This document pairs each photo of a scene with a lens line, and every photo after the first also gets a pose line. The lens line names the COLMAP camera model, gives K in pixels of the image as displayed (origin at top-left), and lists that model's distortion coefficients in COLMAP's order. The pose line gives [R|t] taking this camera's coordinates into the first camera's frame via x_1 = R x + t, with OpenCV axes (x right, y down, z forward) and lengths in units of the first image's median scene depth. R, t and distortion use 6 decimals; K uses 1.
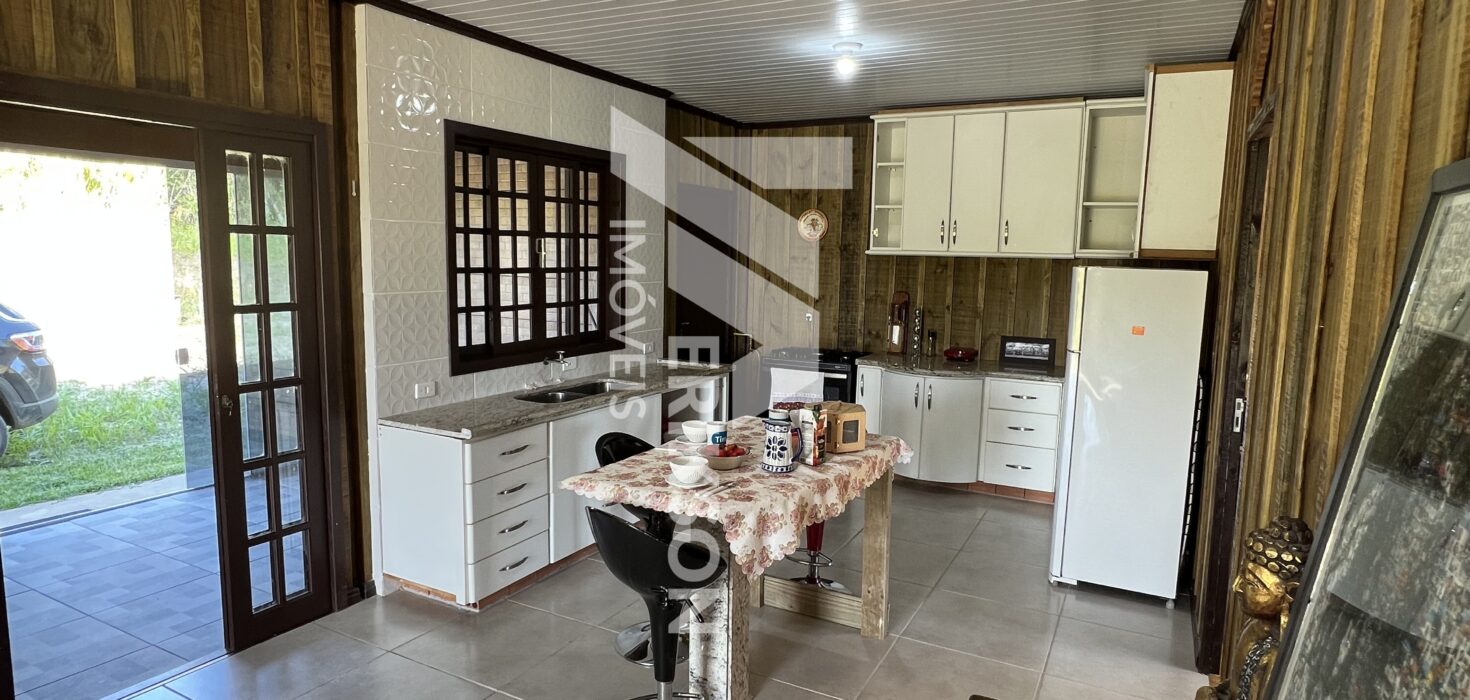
lens RADIAL K [[791.6, 0, 739.6], [0, 791.6, 342.6], [0, 0, 1]] dist [0.003256, -0.001625]
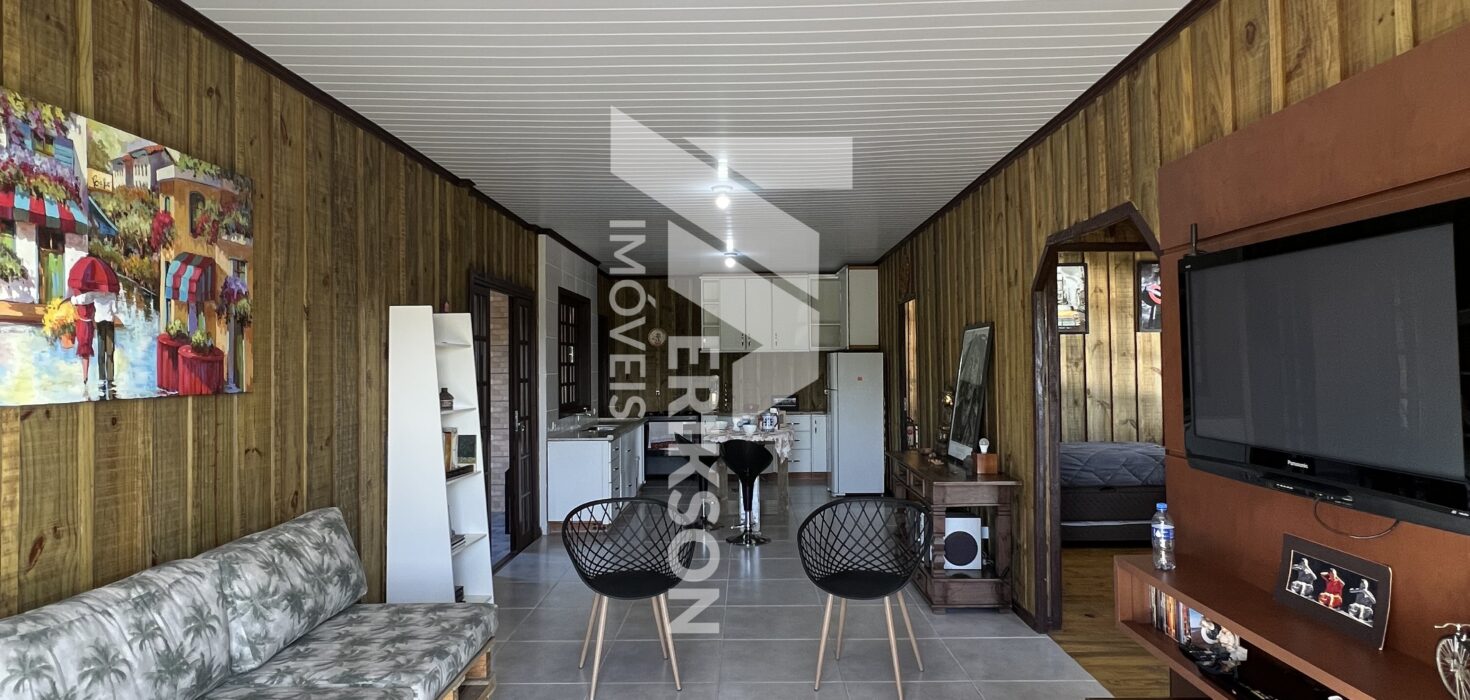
lens RADIAL K [[772.4, 0, 738.4], [0, 772.4, 347.1], [0, 0, 1]] dist [0.001774, -0.000870]
pose [[0.888524, -0.020135, 0.458389, -0.787181], [0.081072, 0.990208, -0.113650, 0.110957], [-0.451612, 0.138143, 0.881455, -0.793256]]
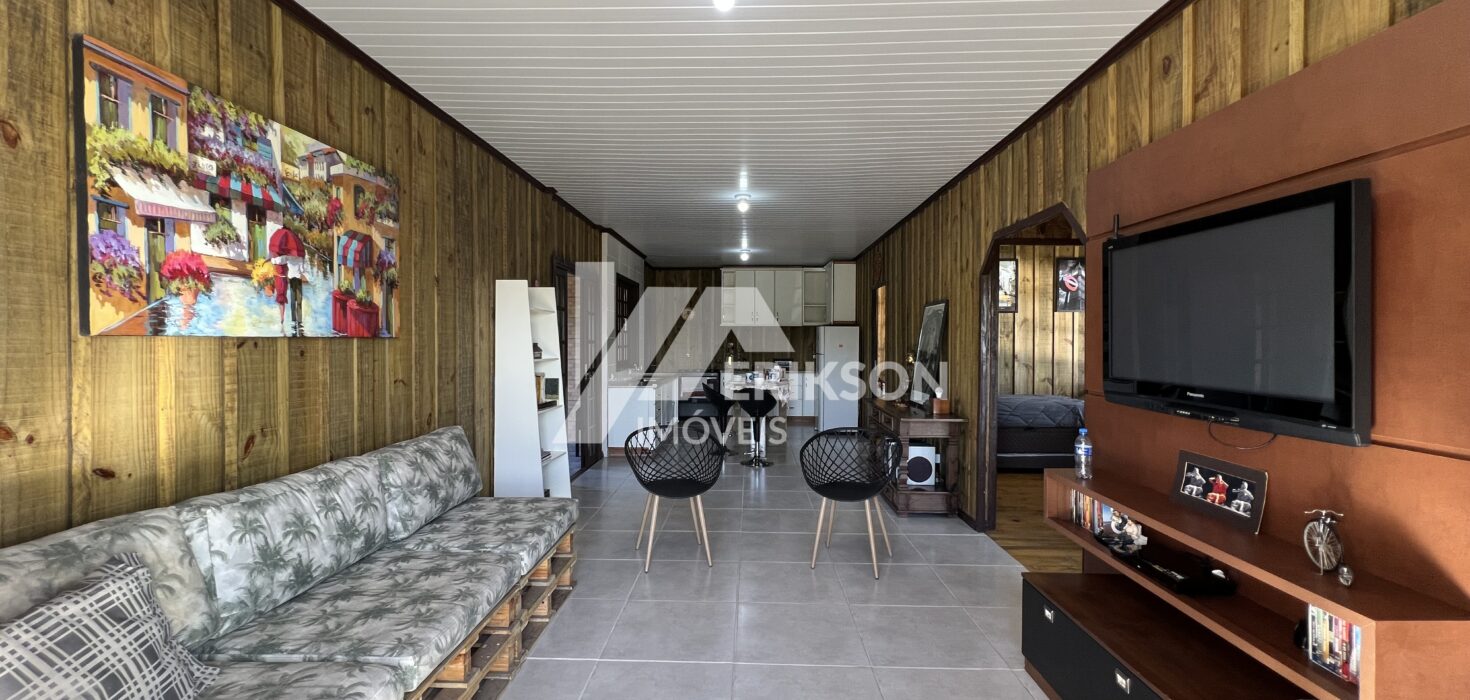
lens RADIAL K [[579.6, 0, 731.8], [0, 579.6, 347.2], [0, 0, 1]] dist [-0.000928, 0.000347]
pose [[0.898268, -0.023751, 0.438807, -0.804385], [0.065893, 0.994529, -0.081058, 0.131425], [-0.434481, 0.101726, 0.894918, -0.778434]]
